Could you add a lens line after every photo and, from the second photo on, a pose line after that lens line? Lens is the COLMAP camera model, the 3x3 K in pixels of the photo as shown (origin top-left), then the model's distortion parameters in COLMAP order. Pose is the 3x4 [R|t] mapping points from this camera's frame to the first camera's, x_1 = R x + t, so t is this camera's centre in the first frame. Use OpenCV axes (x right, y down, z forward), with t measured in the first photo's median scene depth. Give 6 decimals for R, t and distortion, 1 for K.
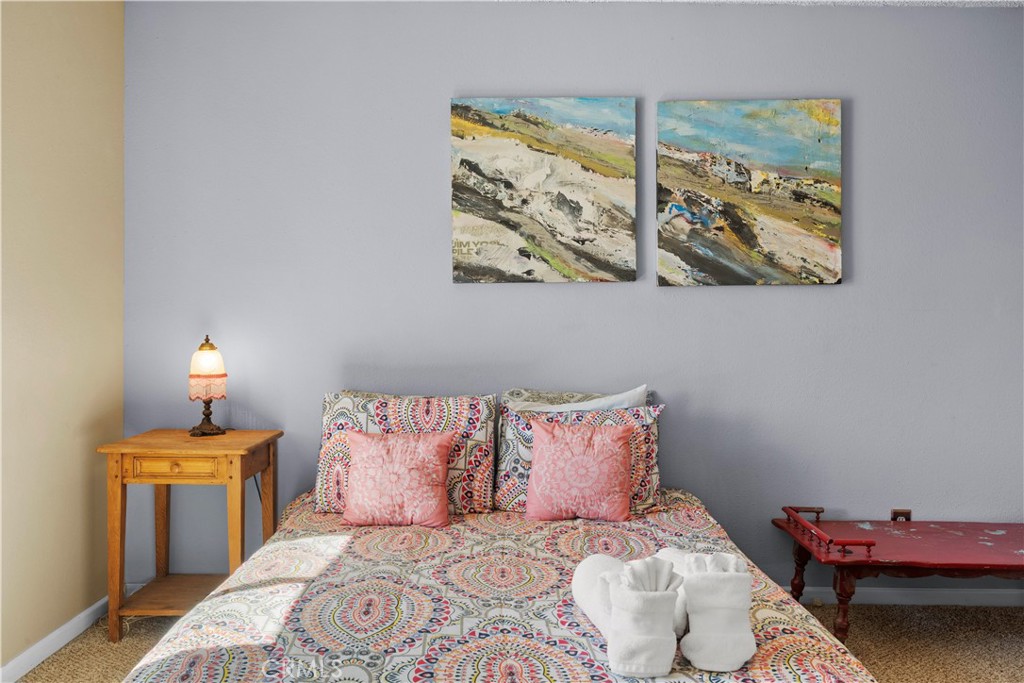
lens RADIAL K [[824.3, 0, 517.8], [0, 824.3, 363.0], [0, 0, 1]] dist [-0.001112, -0.000989]
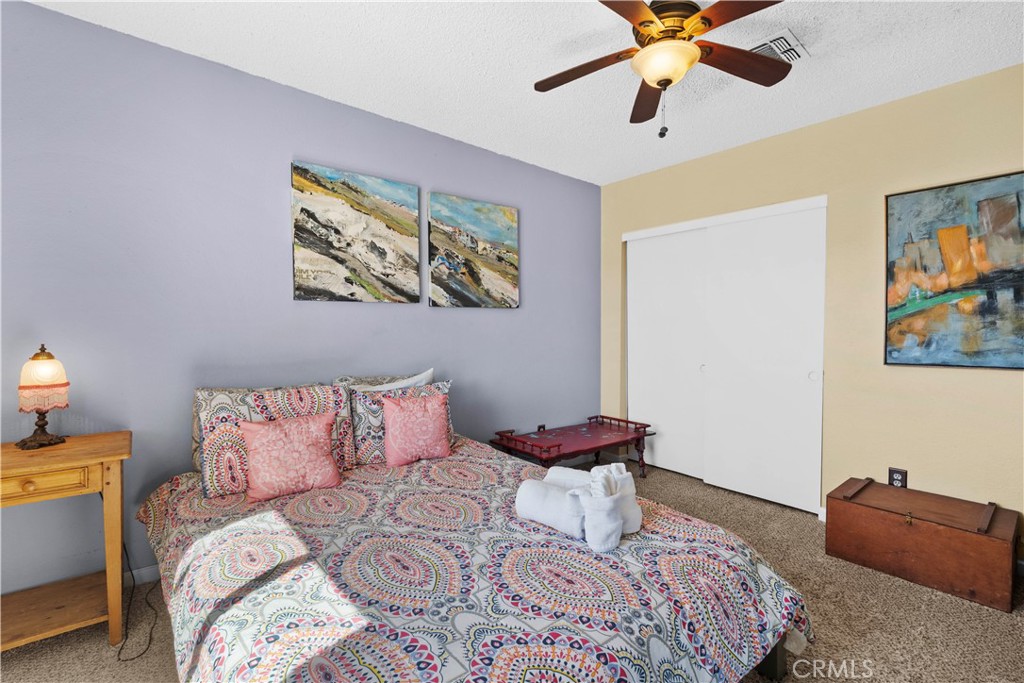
lens RADIAL K [[461.3, 0, 516.1], [0, 461.3, 341.7], [0, 0, 1]] dist [-0.001356, -0.000057]
pose [[0.767497, -0.022437, 0.640660, -0.283776], [0.033788, 0.999414, -0.005476, -0.013985], [-0.640162, 0.025849, 0.767805, 0.207787]]
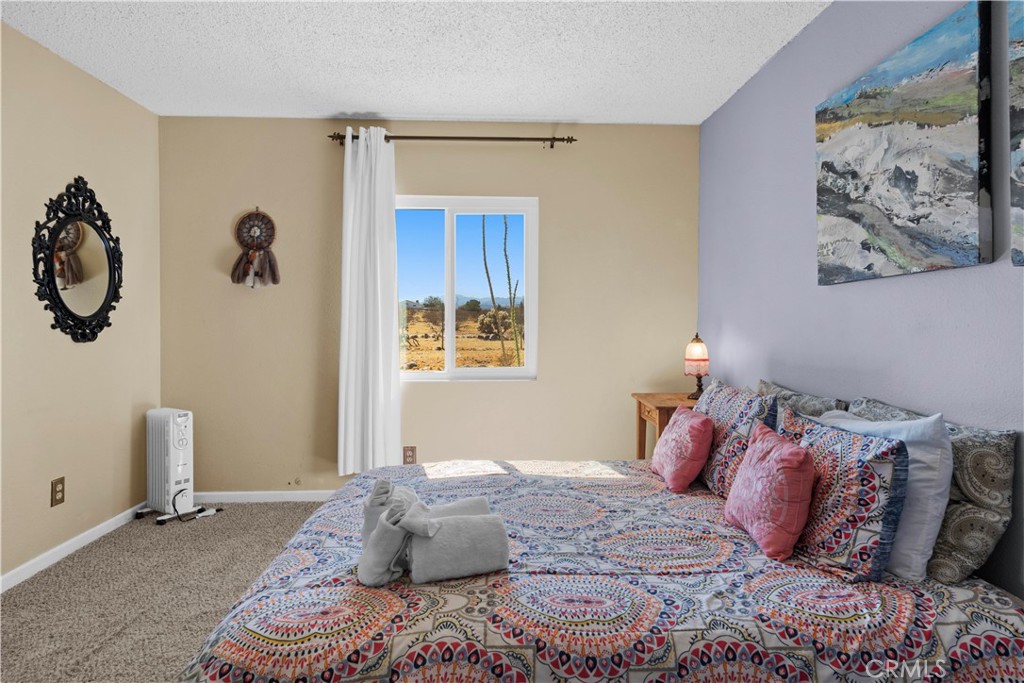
lens RADIAL K [[541.3, 0, 516.8], [0, 541.3, 331.4], [0, 0, 1]] dist [-0.001571, 0.000062]
pose [[0.030627, 0.010177, -0.999479, 0.581272], [-0.056028, 0.998393, 0.008449, -0.025437], [0.997959, 0.055741, 0.031148, 0.614219]]
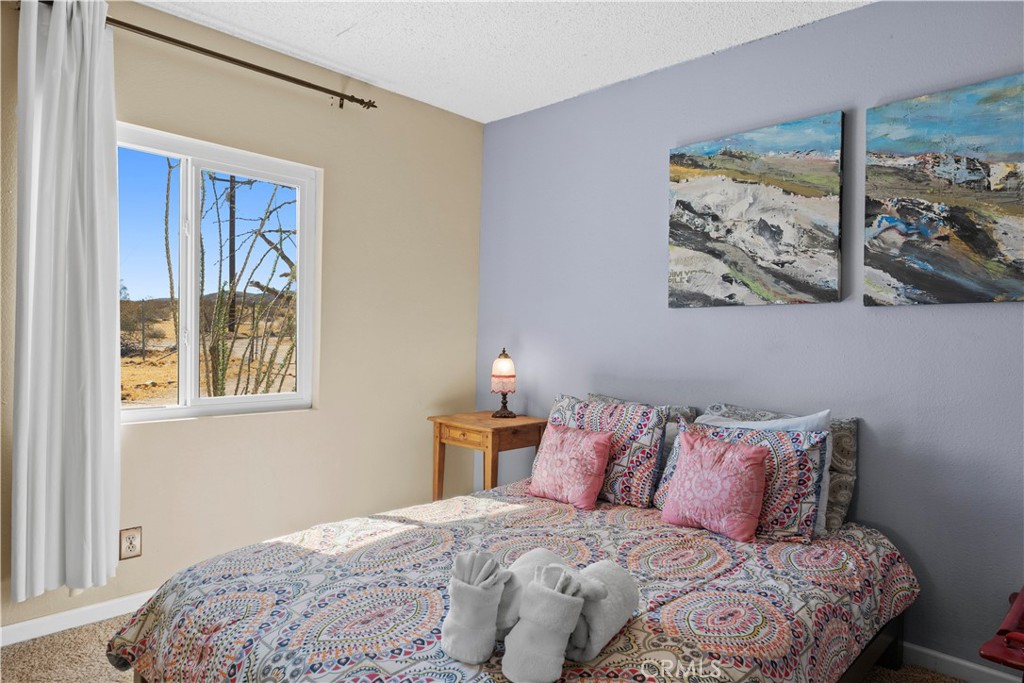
lens RADIAL K [[629.7, 0, 519.0], [0, 629.7, 363.1], [0, 0, 1]] dist [-0.001731, 0.000678]
pose [[0.714499, 0.037678, -0.698621, 0.395490], [-0.053305, 0.998578, -0.000661, -0.007722], [0.697603, 0.037713, 0.715491, 0.223003]]
